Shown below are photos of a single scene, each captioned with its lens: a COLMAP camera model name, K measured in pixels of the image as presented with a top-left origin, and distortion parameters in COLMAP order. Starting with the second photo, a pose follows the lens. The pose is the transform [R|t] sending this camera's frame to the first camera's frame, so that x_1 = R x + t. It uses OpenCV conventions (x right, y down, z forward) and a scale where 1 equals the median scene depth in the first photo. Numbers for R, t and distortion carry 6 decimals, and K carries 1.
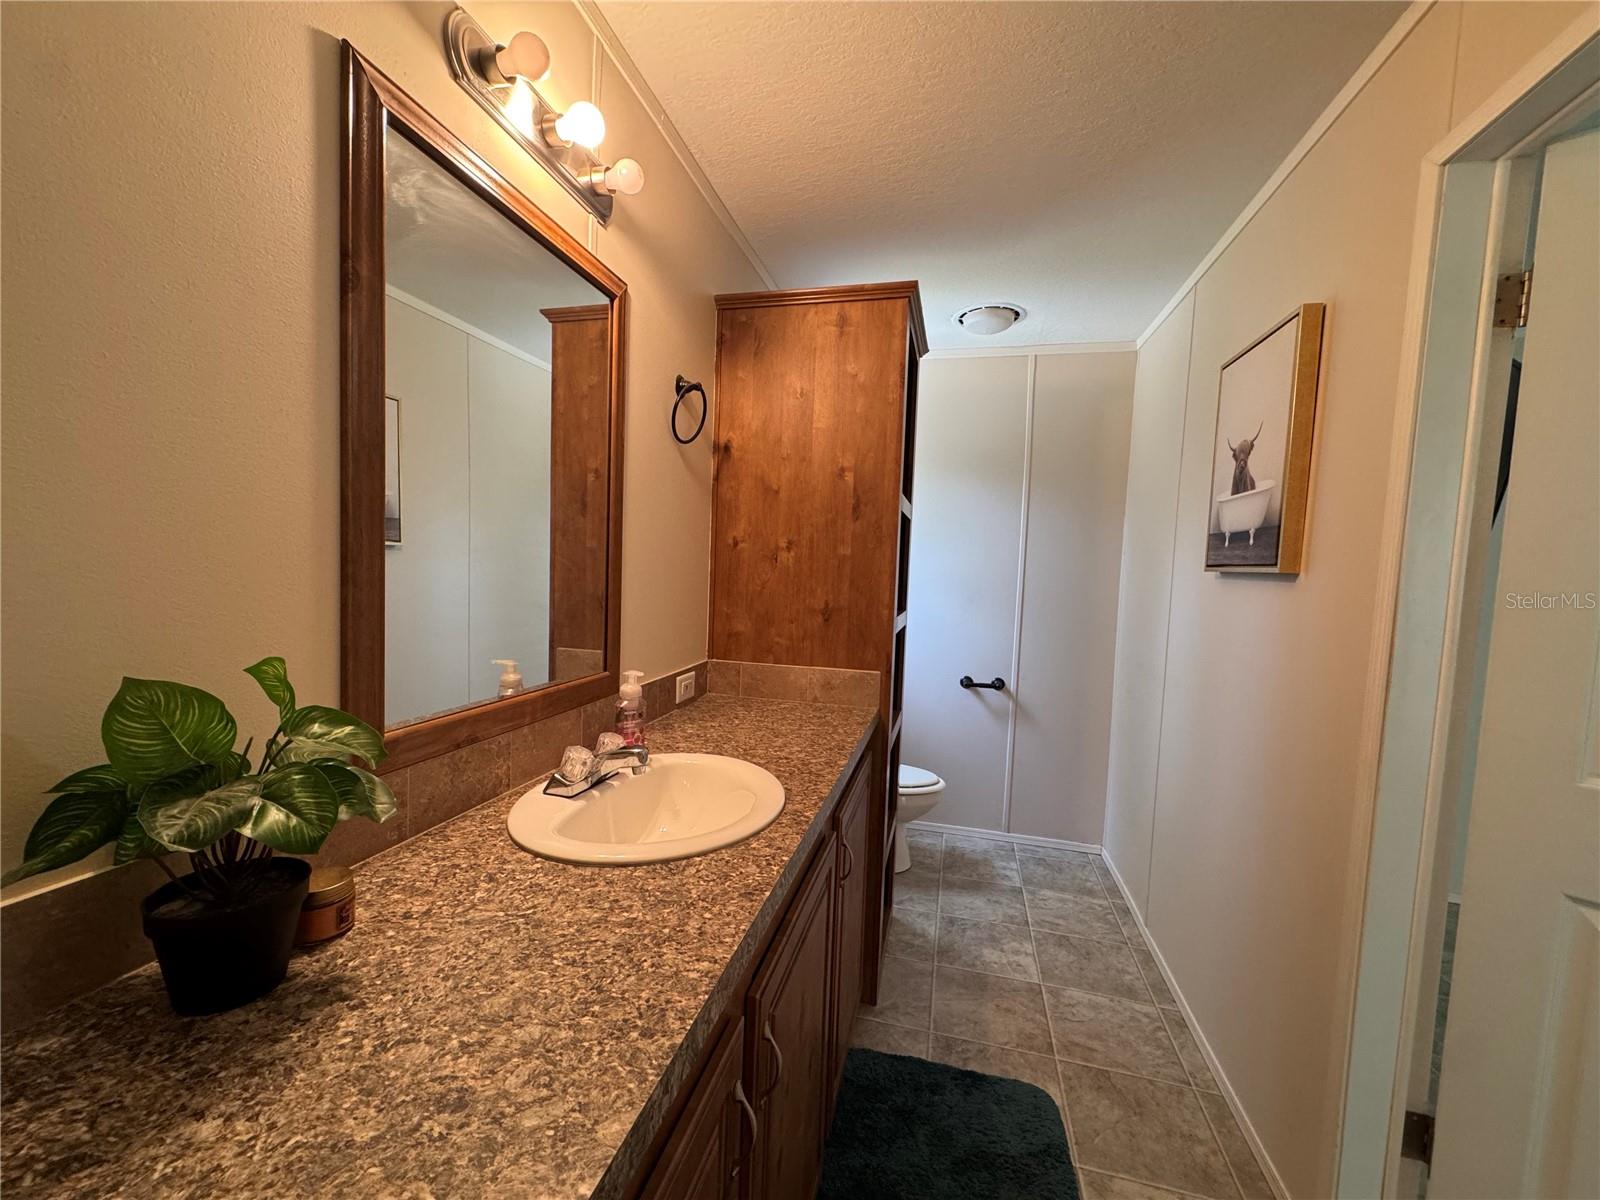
lens RADIAL K [[641.8, 0, 800.0], [0, 641.8, 600.0], [0, 0, 1]] dist [-0.001324, 0.000364]
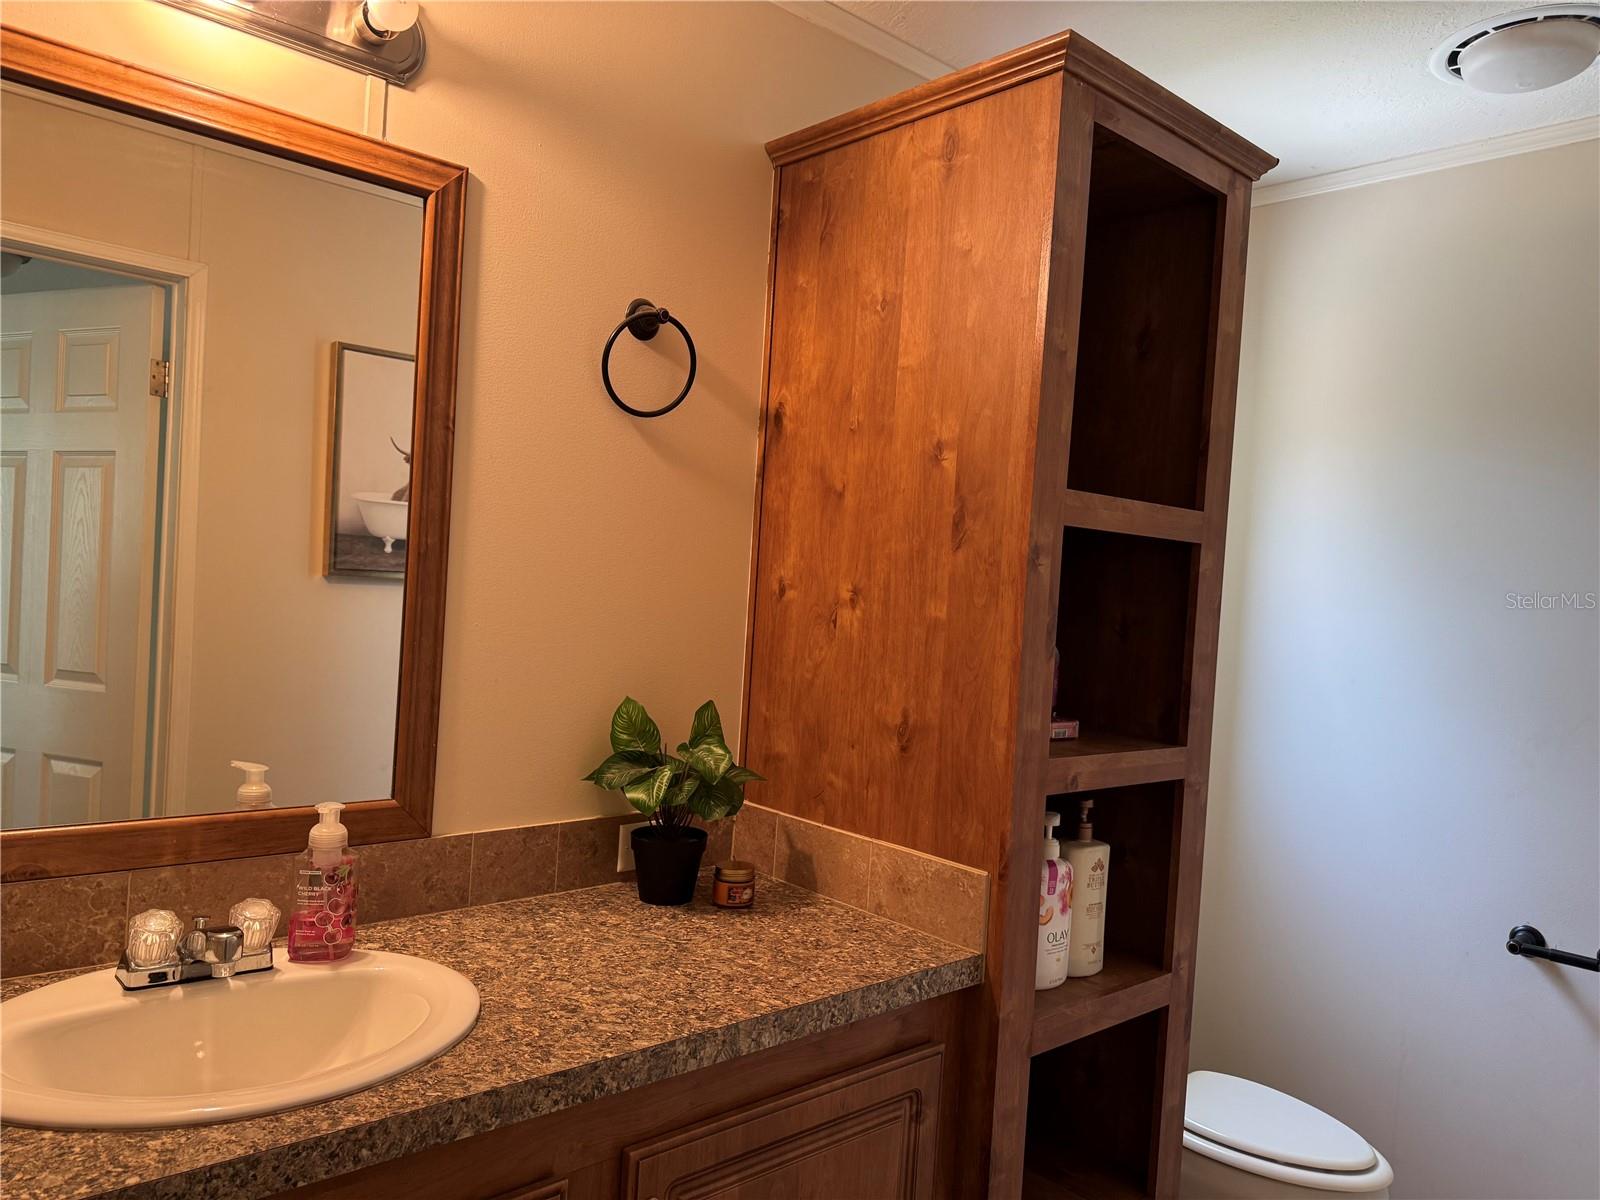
lens RADIAL K [[1139.6, 0, 800.0], [0, 1139.6, 600.0], [0, 0, 1]] dist [0.123713, -0.151928]
pose [[0.825695, 0.025943, -0.563520, 0.469176], [-0.062406, 0.997011, -0.045541, -0.038010], [0.560654, 0.072770, 0.824846, 0.219171]]
